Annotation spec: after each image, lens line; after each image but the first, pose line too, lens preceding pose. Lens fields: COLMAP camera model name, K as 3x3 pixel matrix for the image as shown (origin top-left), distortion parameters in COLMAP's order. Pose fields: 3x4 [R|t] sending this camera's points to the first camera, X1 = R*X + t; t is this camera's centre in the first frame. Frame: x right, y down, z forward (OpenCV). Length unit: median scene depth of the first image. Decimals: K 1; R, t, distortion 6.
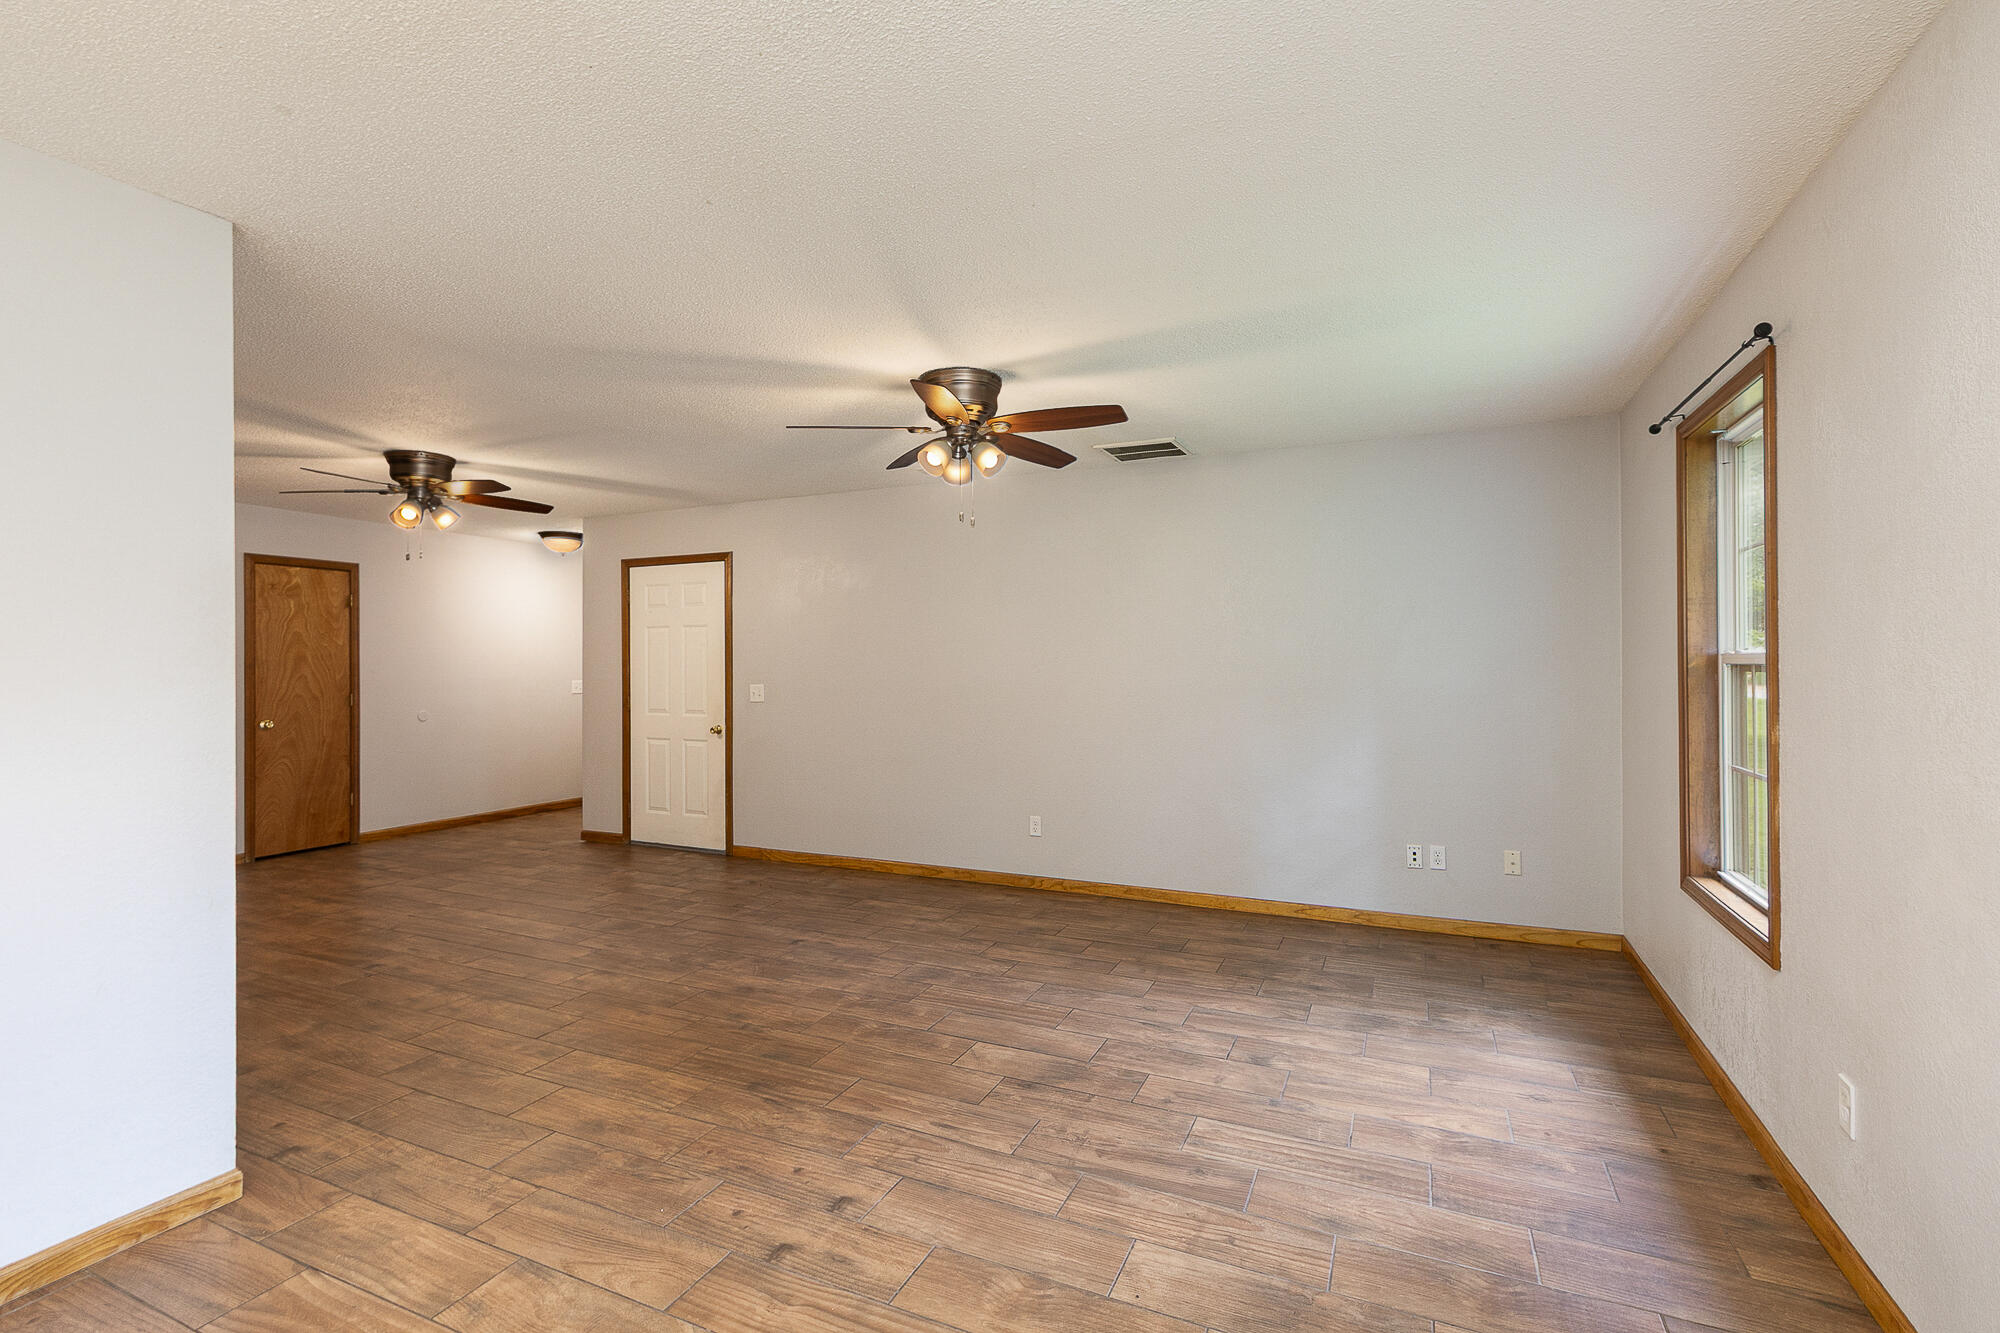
lens RADIAL K [[901.4, 0, 1004.1], [0, 901.4, 663.0], [0, 0, 1]] dist [0.004038, 0.000595]
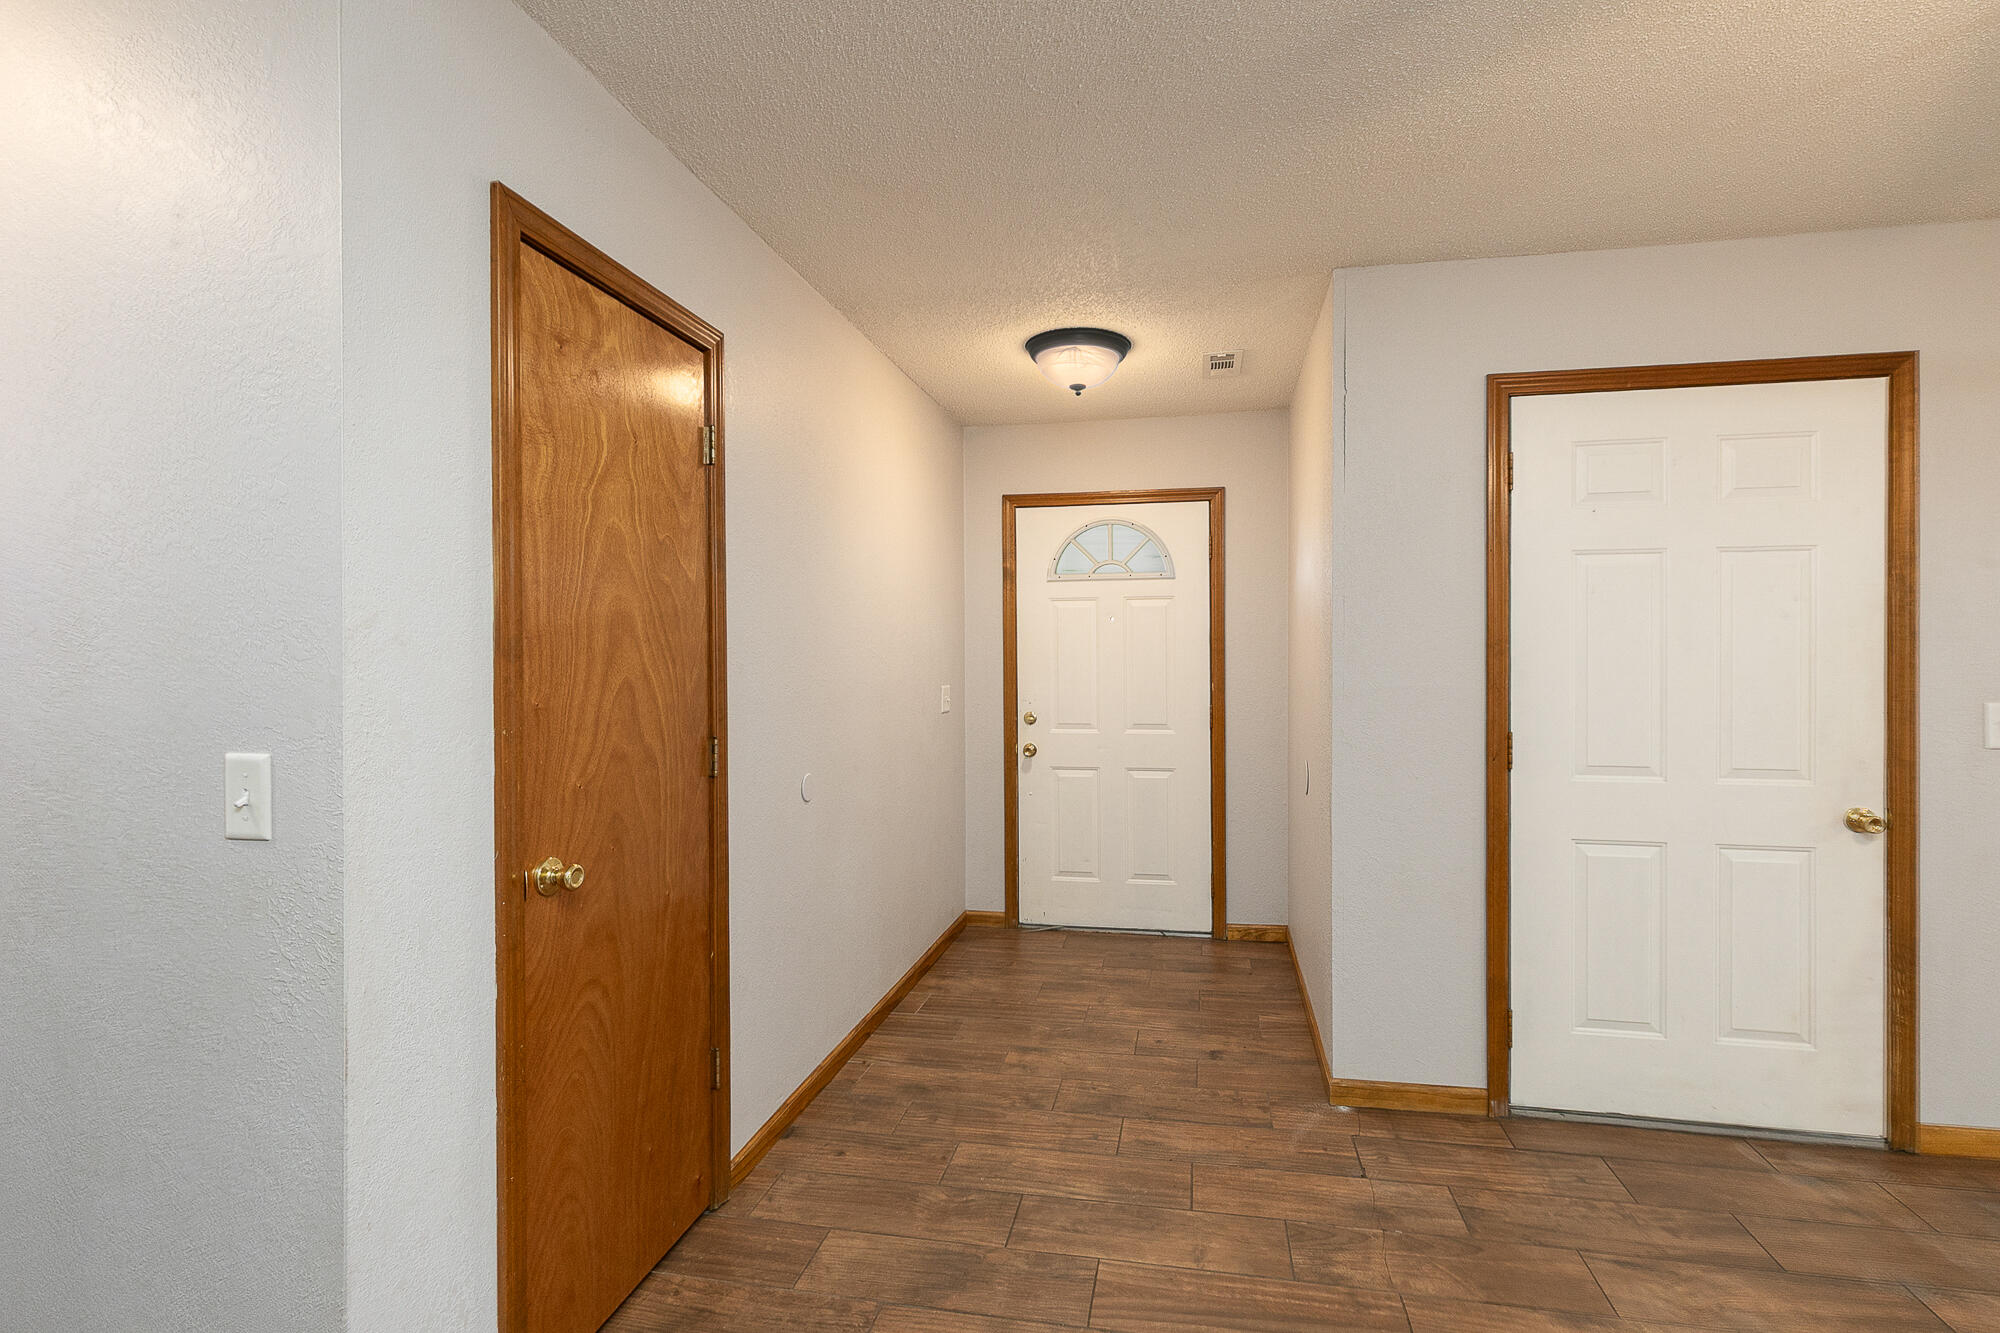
lens RADIAL K [[908.0, 0, 1034.3], [0, 908.0, 655.9], [0, 0, 1]] dist [0.000523, 0.000080]
pose [[0.967473, 0.002365, 0.252962, -0.753361], [-0.002252, 0.999997, -0.000736, 0.005631], [-0.252963, 0.000142, 0.967476, 0.718504]]
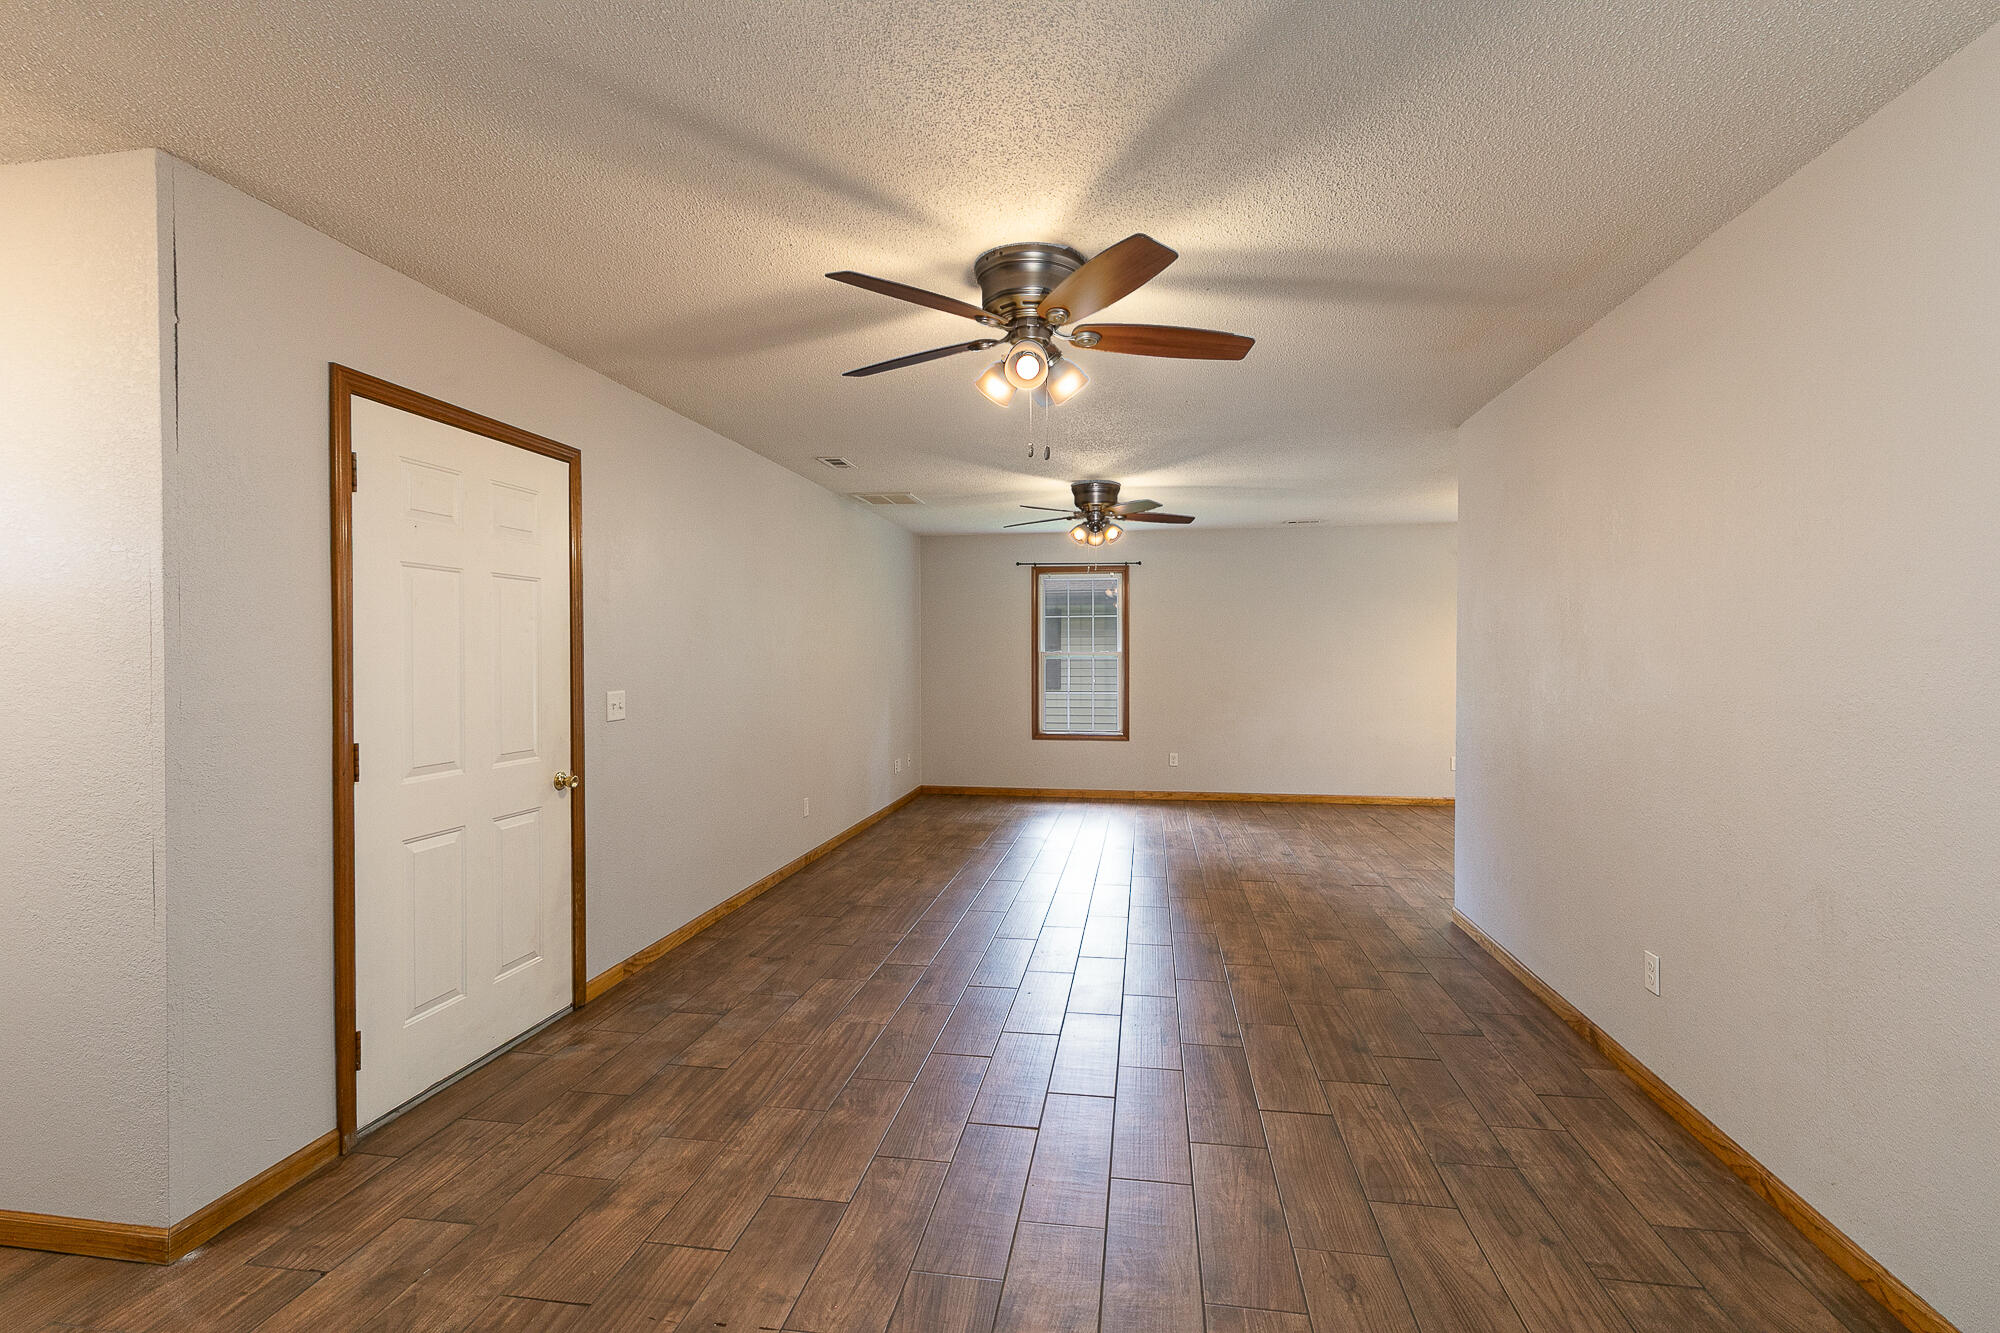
lens RADIAL K [[901.4, 0, 1004.1], [0, 901.4, 663.0], [0, 0, 1]] dist [0.004038, 0.000595]
pose [[-0.271261, -0.004109, 0.962497, -0.895131], [0.006971, 0.999956, 0.006233, 0.003896], [-0.962481, 0.008400, -0.271220, 0.895876]]
